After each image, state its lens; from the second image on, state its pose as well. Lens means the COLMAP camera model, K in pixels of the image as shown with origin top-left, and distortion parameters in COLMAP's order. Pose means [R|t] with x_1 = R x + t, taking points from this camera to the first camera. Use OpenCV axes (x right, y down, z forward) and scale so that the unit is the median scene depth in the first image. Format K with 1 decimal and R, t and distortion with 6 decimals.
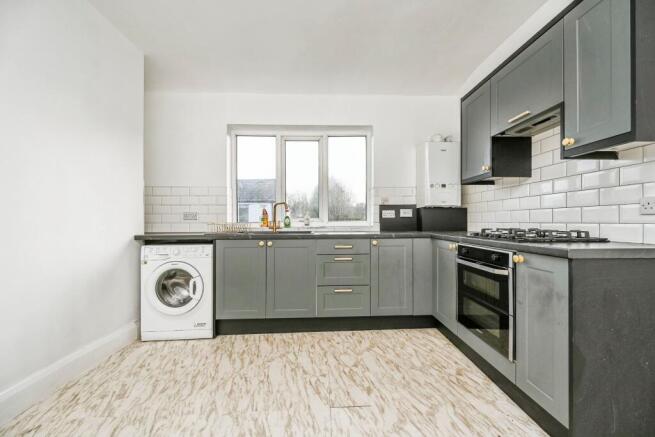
lens RADIAL K [[260.1, 0, 327.5], [0, 260.1, 218.5], [0, 0, 1]] dist [0.000485, 0.000009]
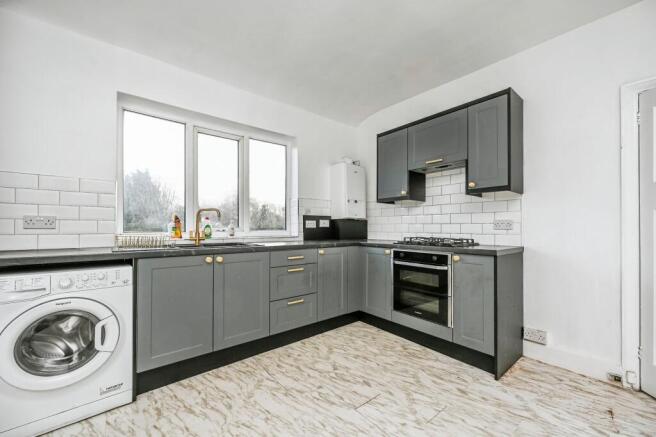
lens RADIAL K [[259.9, 0, 333.5], [0, 259.9, 224.4], [0, 0, 1]] dist [-0.000569, 0.000002]
pose [[0.797260, 0.014887, 0.603452, -0.443851], [-0.012909, 0.999888, -0.007612, -0.012400], [-0.603498, -0.001721, 0.797363, 0.130767]]
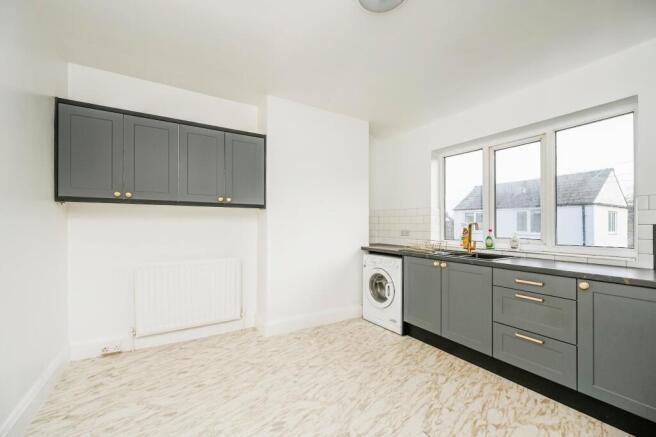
lens RADIAL K [[259.2, 0, 328.0], [0, 259.2, 218.5], [0, 0, 1]] dist [0.000722, -0.000013]
pose [[0.497774, -0.011246, -0.867234, 0.462634], [0.000172, 0.999917, -0.012867, -0.078250], [0.867307, 0.006256, 0.497735, 0.084248]]
